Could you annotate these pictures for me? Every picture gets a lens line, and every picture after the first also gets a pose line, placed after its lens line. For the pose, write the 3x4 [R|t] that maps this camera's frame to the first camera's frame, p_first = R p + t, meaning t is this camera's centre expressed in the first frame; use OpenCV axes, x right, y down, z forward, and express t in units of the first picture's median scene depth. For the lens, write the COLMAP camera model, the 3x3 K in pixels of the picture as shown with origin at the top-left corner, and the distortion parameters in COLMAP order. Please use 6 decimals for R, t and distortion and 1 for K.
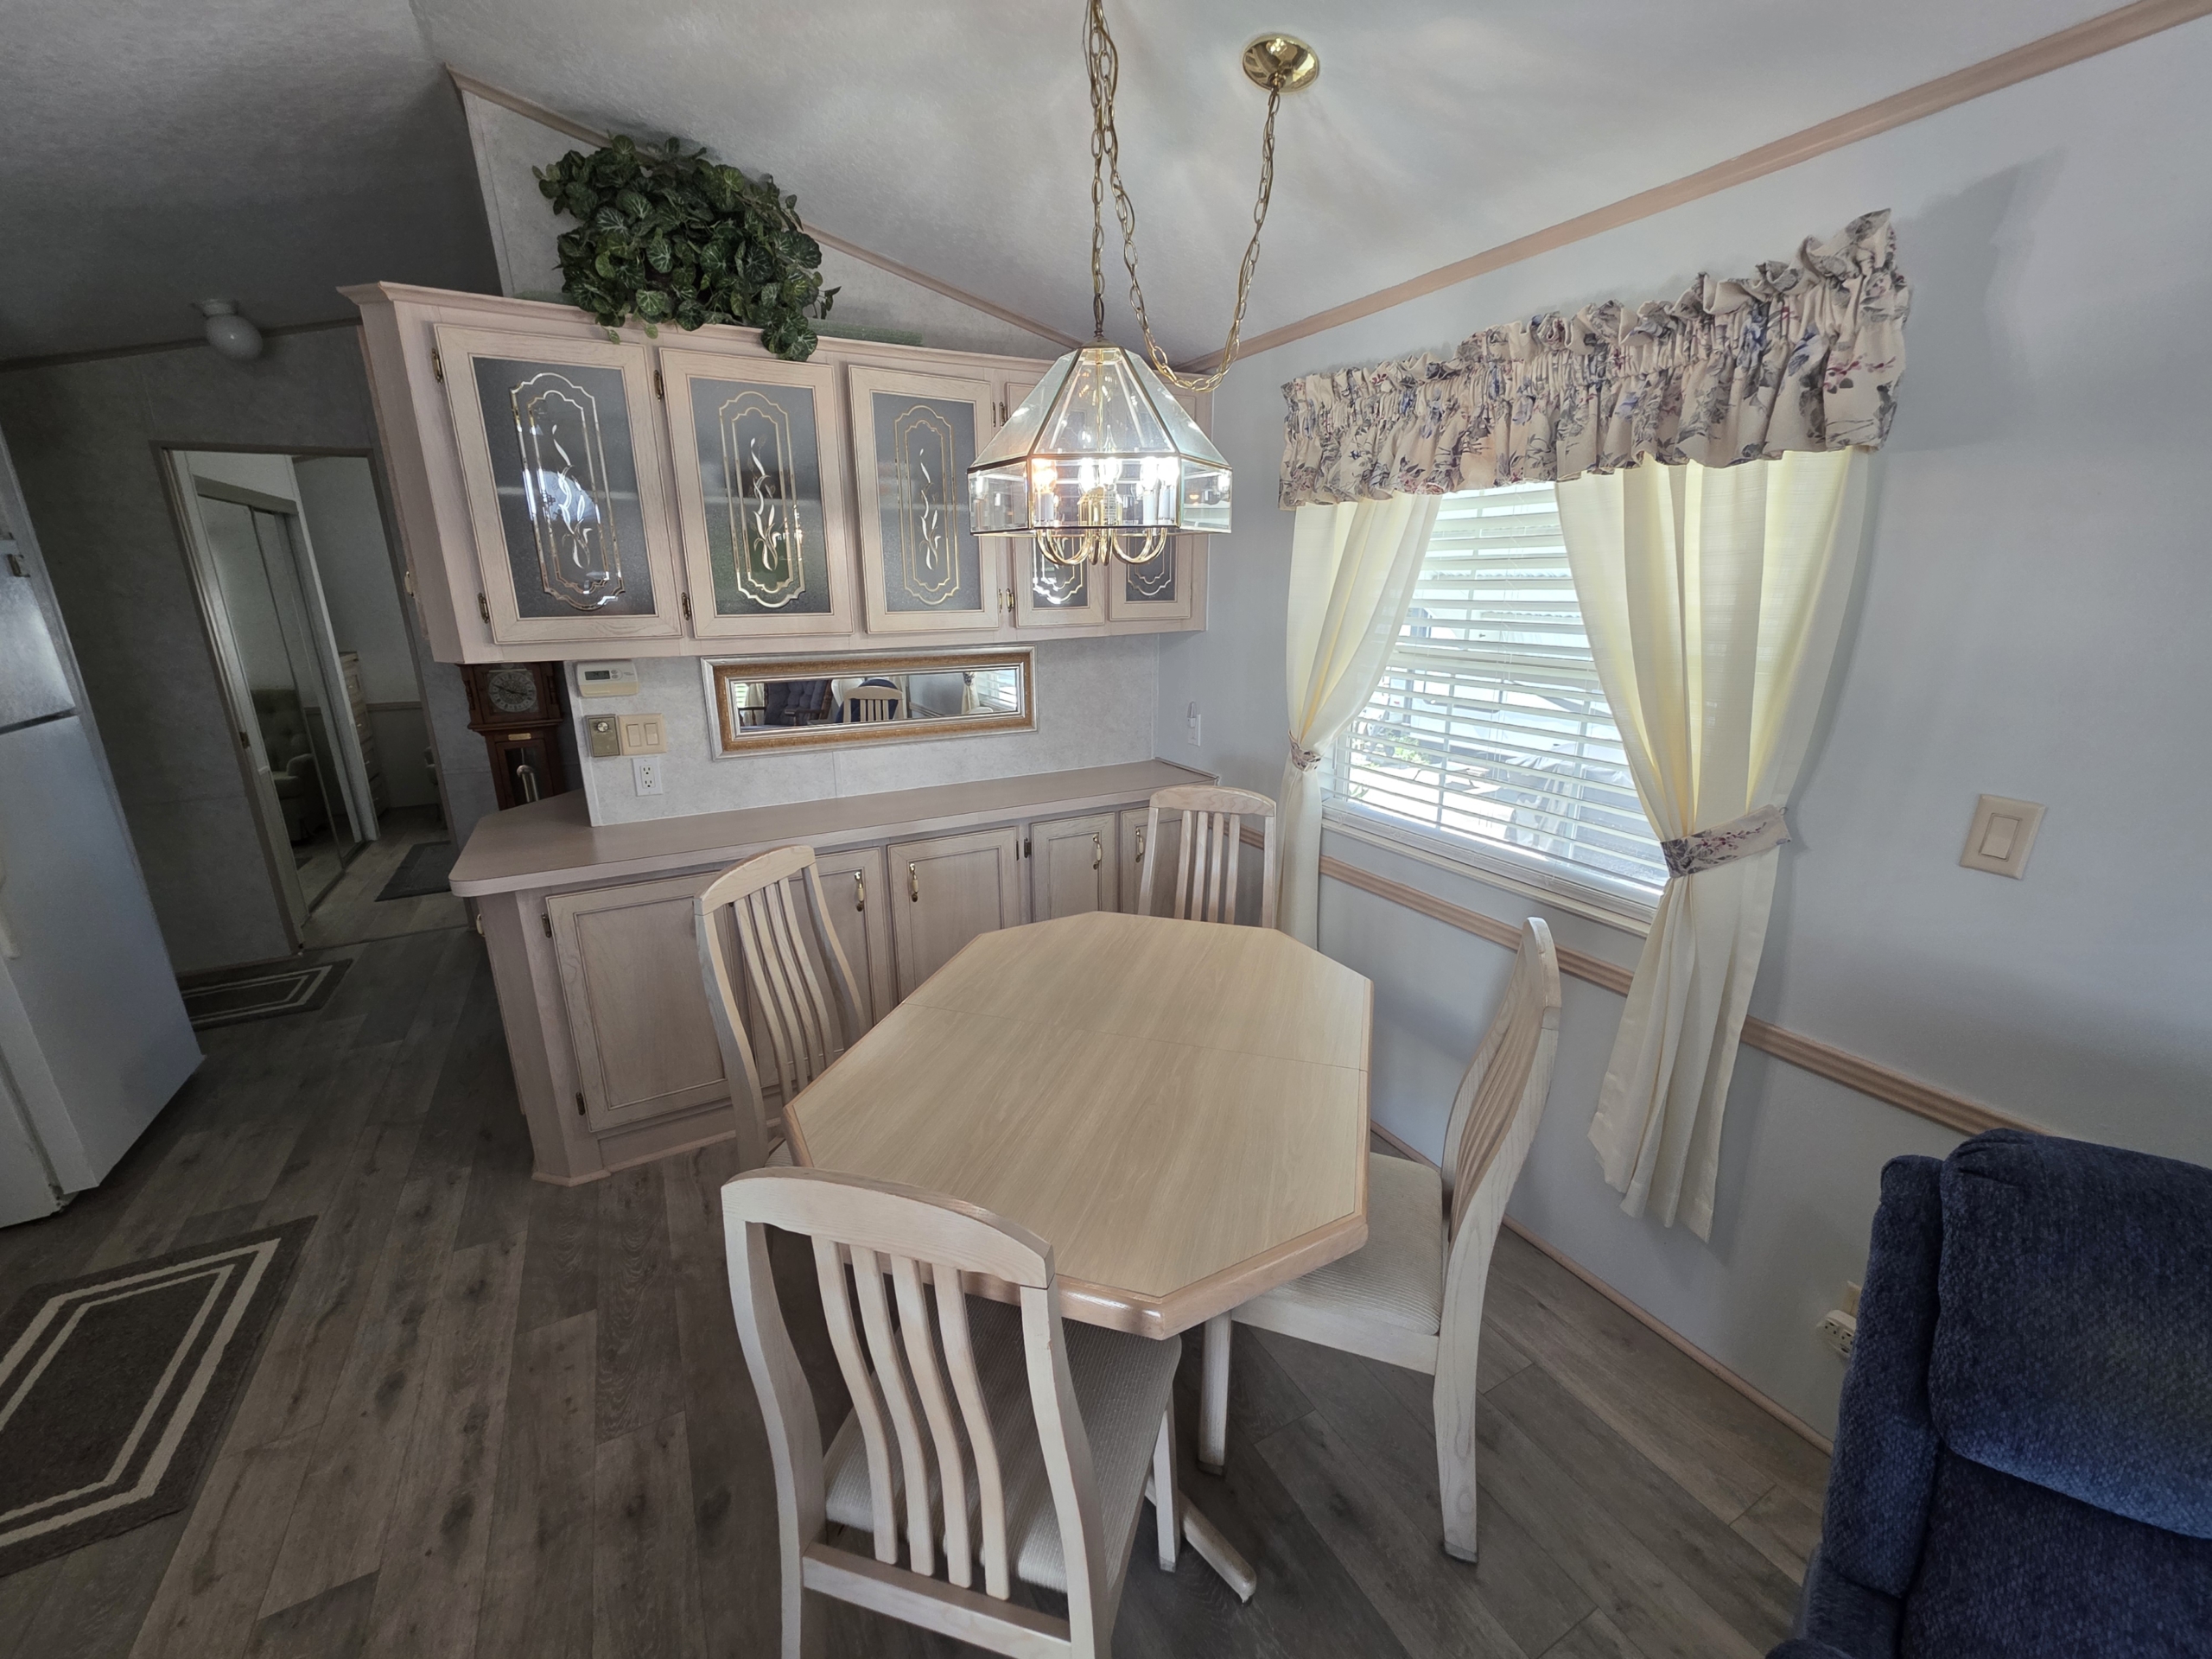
lens RADIAL K [[883.9, 0, 1105.3], [0, 883.9, 826.7], [0, 0, 1]] dist [0.002248, 0.000172]
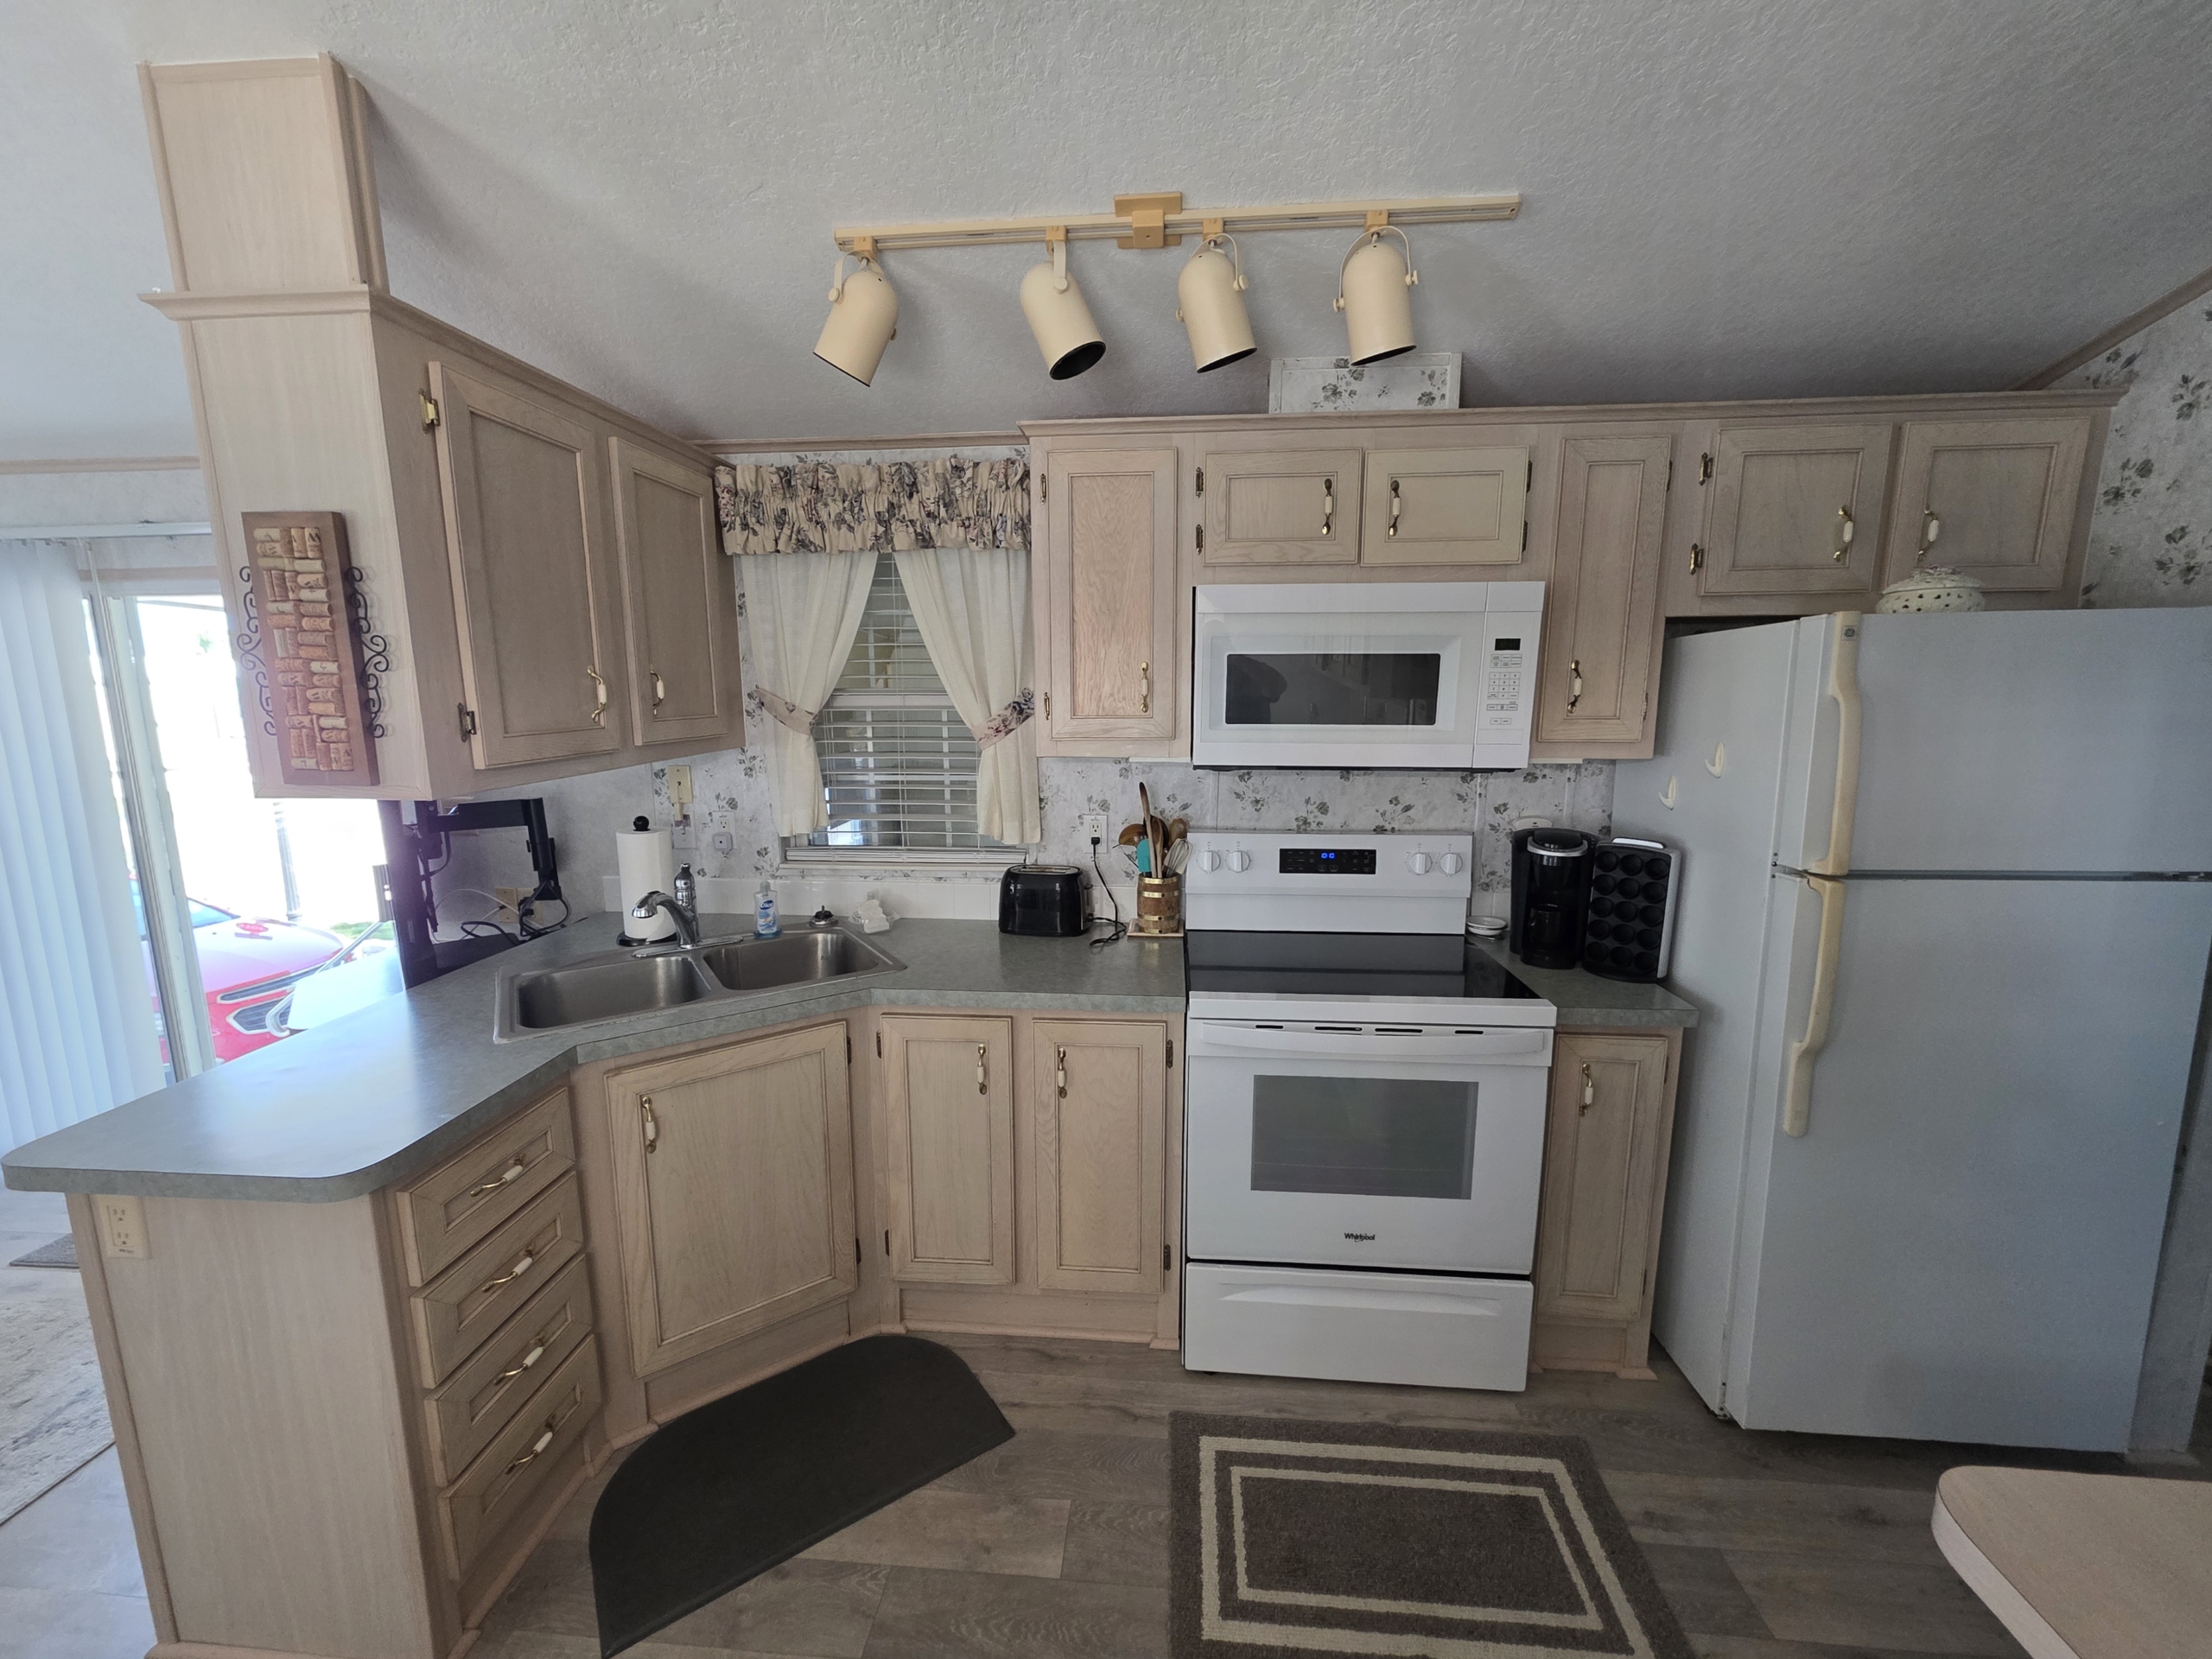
lens RADIAL K [[879.4, 0, 1102.7], [0, 879.4, 826.1], [0, 0, 1]] dist [0.003276, 0.000289]
pose [[-0.548500, 0.142631, -0.823895, -0.258789], [-0.217632, 0.927030, 0.305372, -0.205073], [0.807331, 0.346803, -0.477435, 0.733282]]
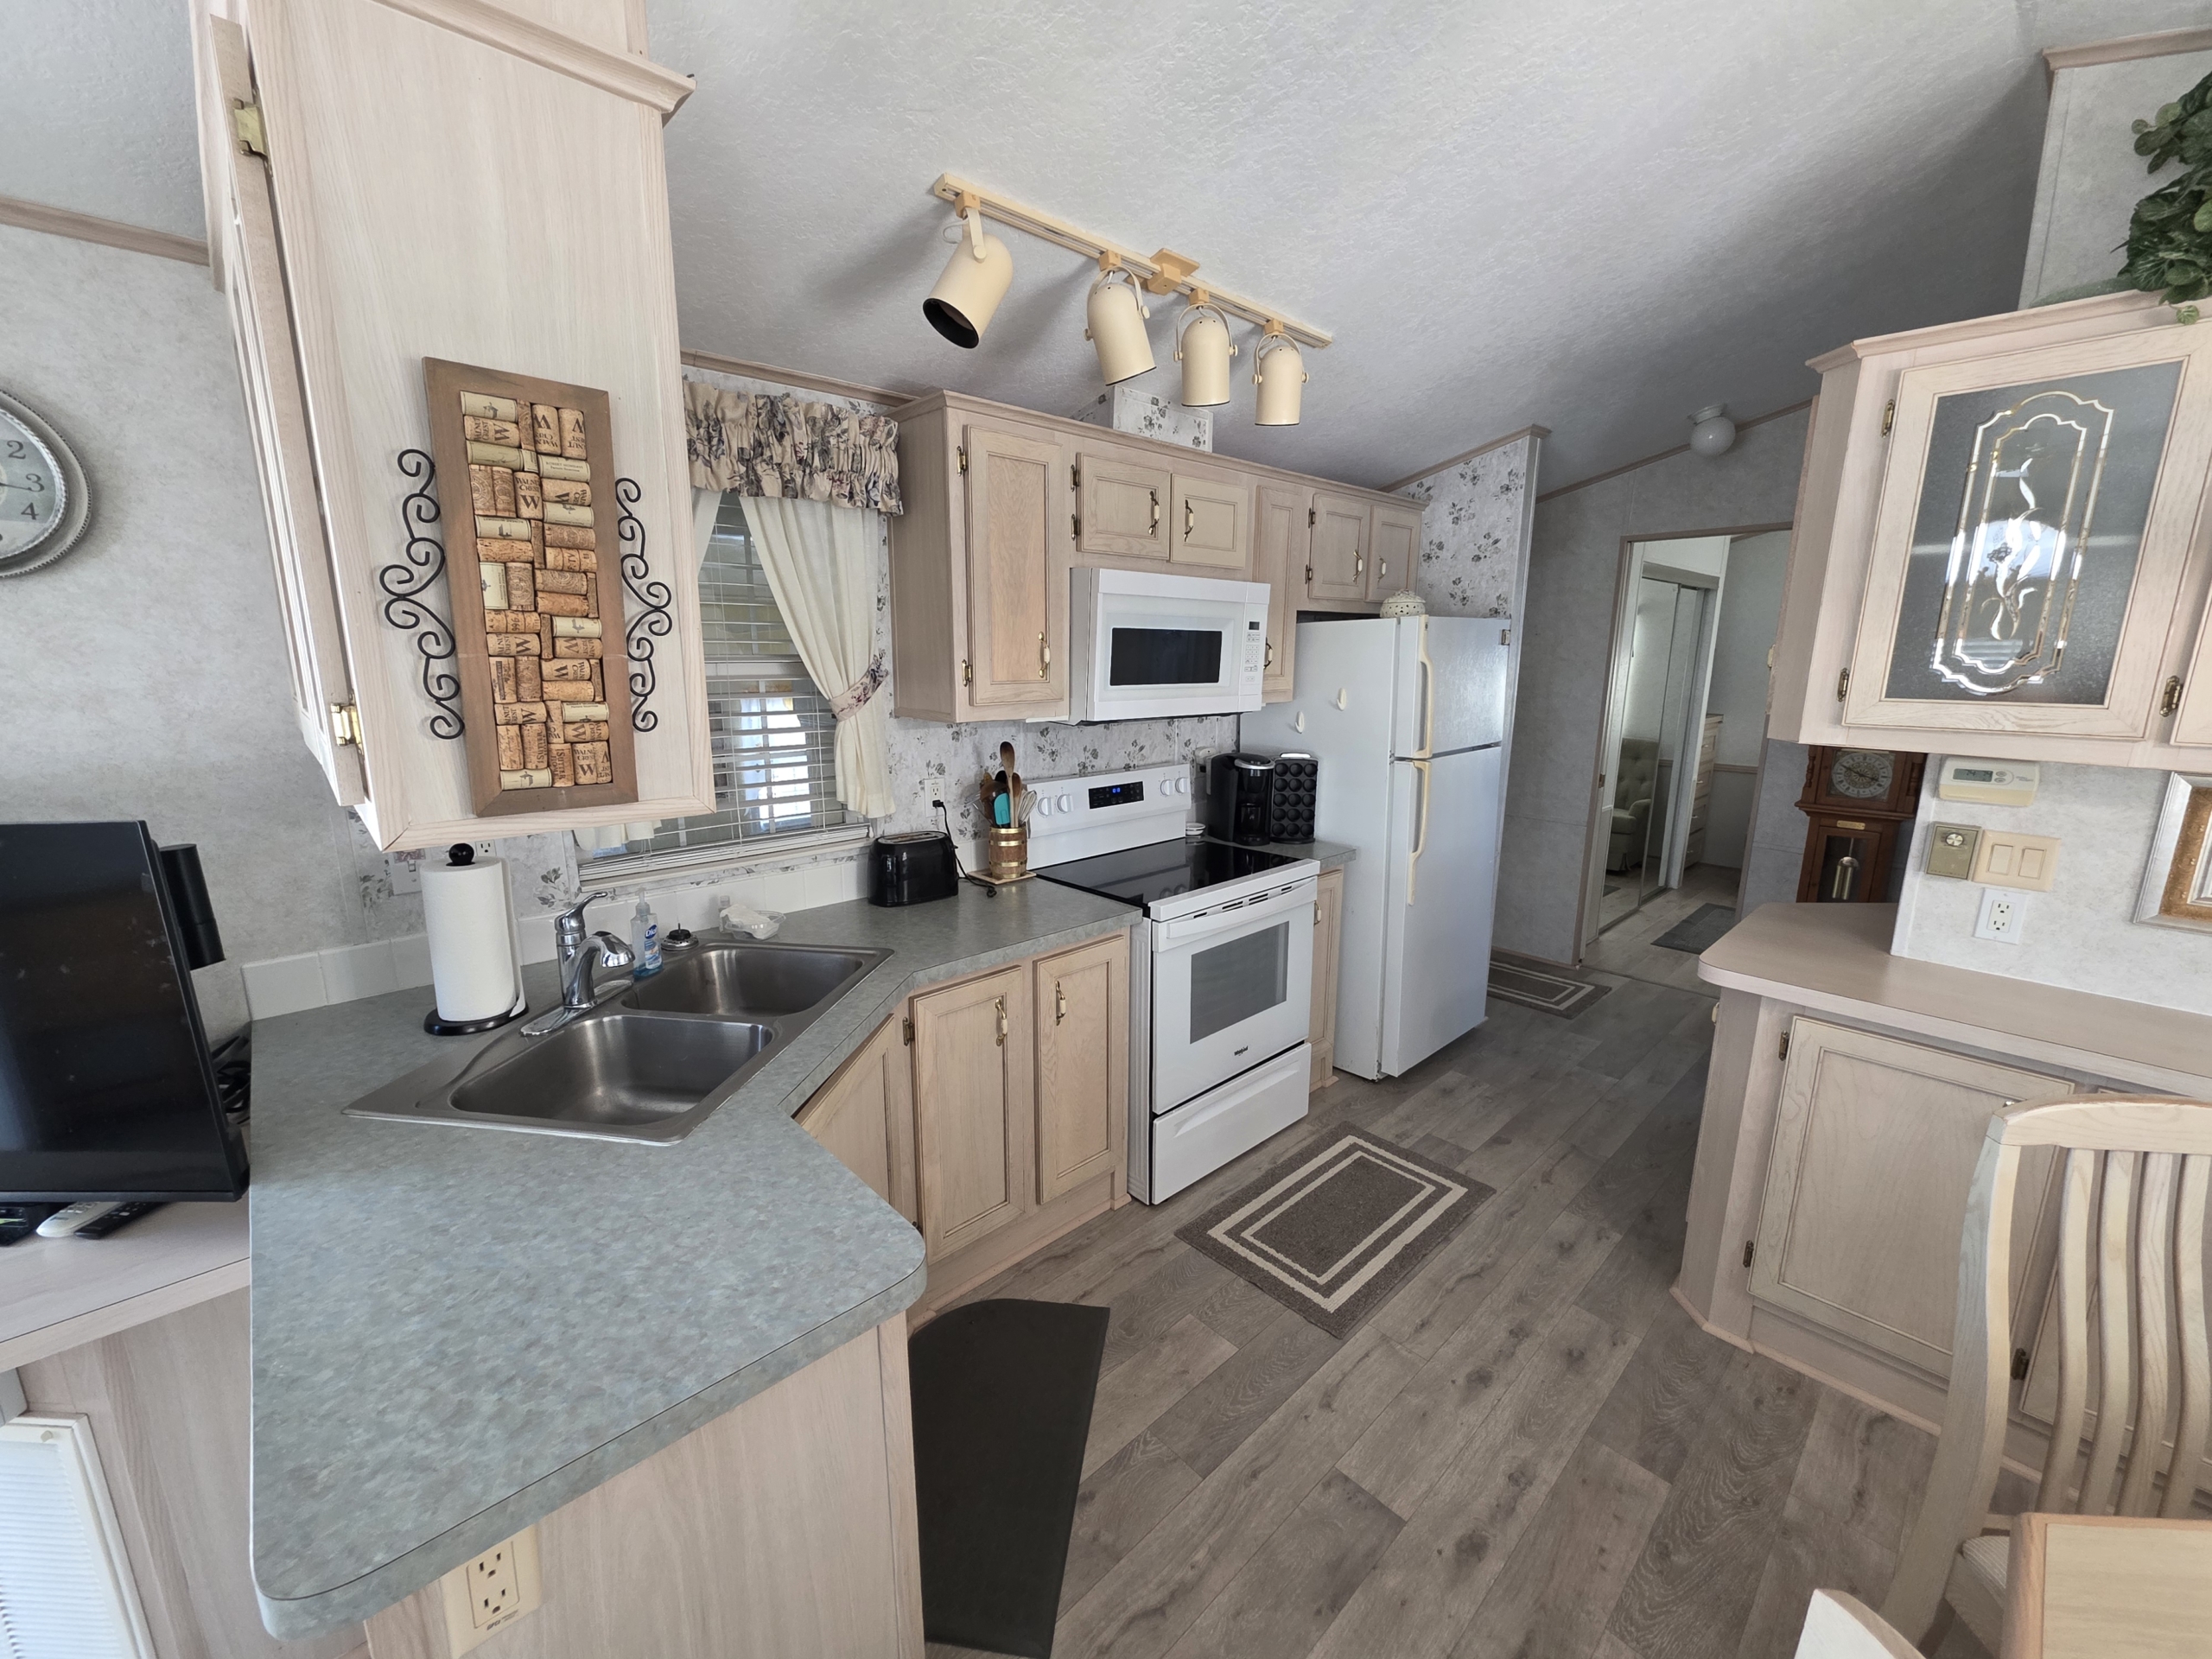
lens RADIAL K [[878.4, 0, 1094.3], [0, 878.4, 824.9], [0, 0, 1]] dist [0.001407, 0.000288]
pose [[0.244785, 0.199616, -0.948806, -0.024042], [-0.266308, 0.954784, 0.132168, -0.028337], [0.932288, 0.220322, 0.286876, 0.076183]]
